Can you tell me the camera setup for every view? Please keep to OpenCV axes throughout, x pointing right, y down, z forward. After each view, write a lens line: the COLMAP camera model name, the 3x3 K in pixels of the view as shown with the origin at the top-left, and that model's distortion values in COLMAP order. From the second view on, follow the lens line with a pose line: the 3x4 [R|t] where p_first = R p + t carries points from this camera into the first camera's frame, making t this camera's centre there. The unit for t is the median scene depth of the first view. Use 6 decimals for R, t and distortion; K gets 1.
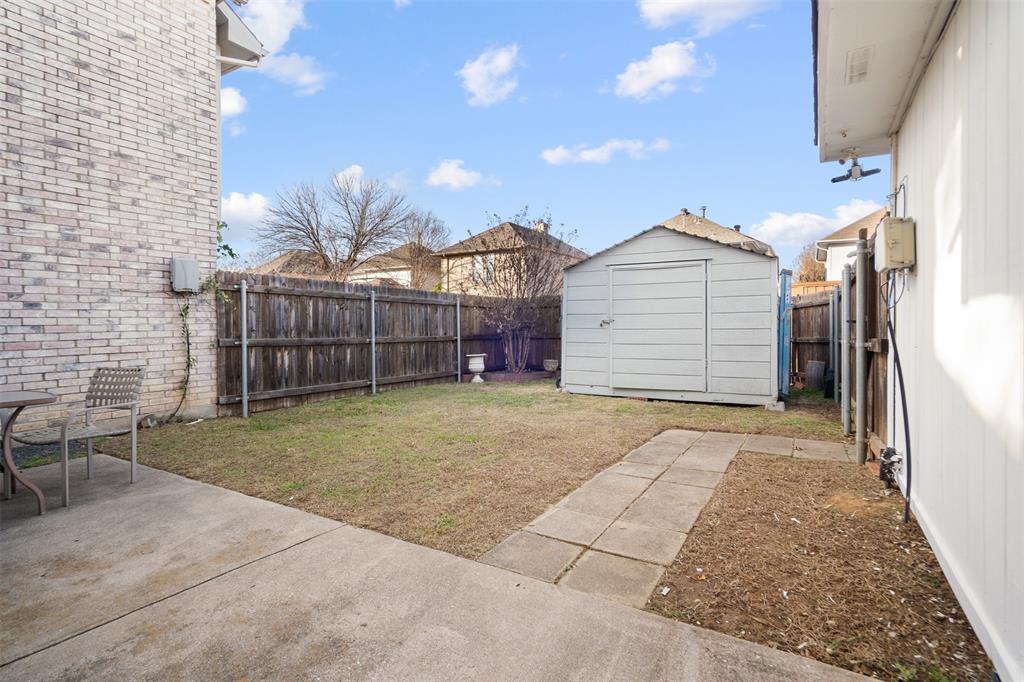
lens RADIAL K [[492.7, 0, 513.6], [0, 492.7, 322.2], [0, 0, 1]] dist [-0.000369, -0.000244]
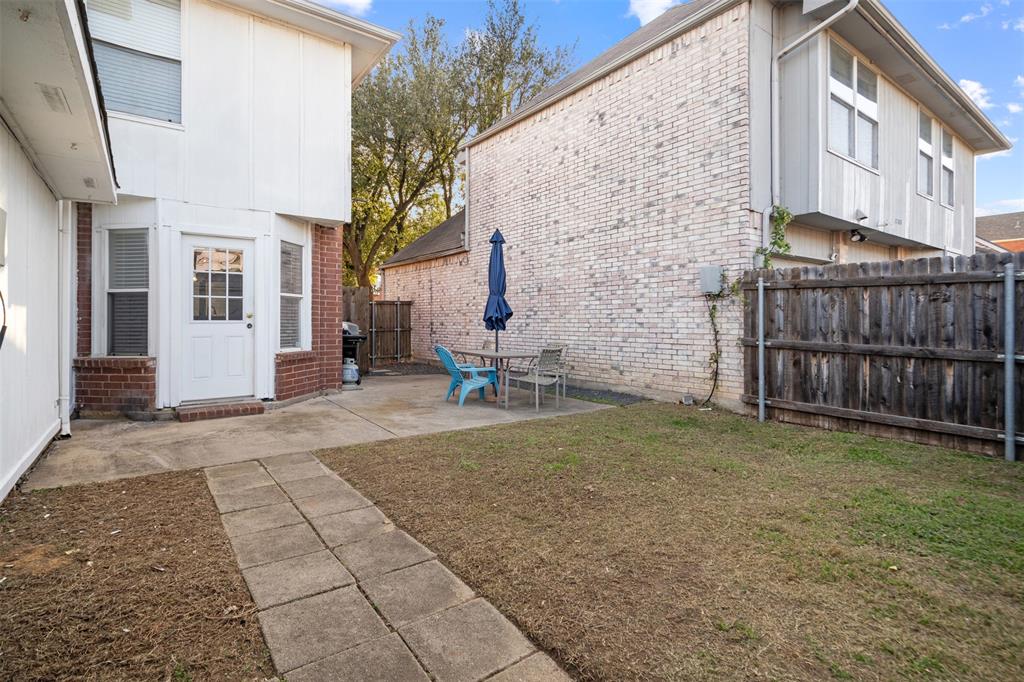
lens RADIAL K [[492.7, 0, 513.6], [0, 492.7, 322.2], [0, 0, 1]] dist [-0.000369, -0.000244]
pose [[-0.377636, 0.001328, -0.925953, 0.529232], [-0.006378, 0.999972, 0.004035, 0.000650], [0.925932, 0.007430, -0.377617, 0.944814]]
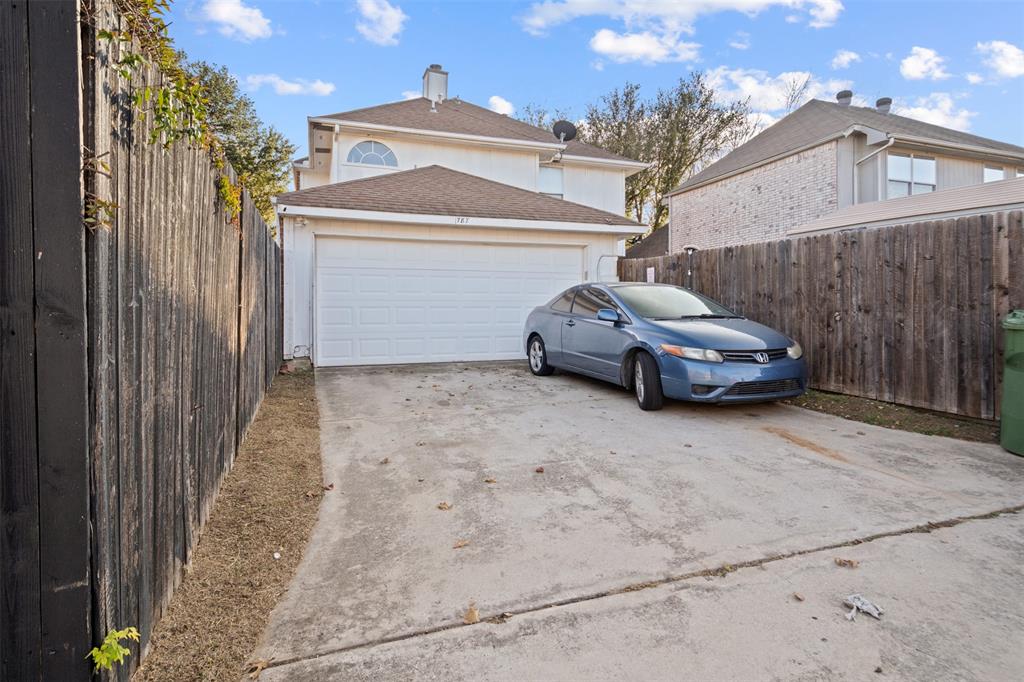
lens RADIAL K [[522.6, 0, 515.3], [0, 522.6, 319.2], [0, 0, 1]] dist [-0.001807, -0.000219]
pose [[-0.633466, 0.004069, -0.773760, 1.914400], [-0.003102, 0.999965, 0.007797, 0.060577], [0.773765, 0.007339, -0.633431, 1.352048]]
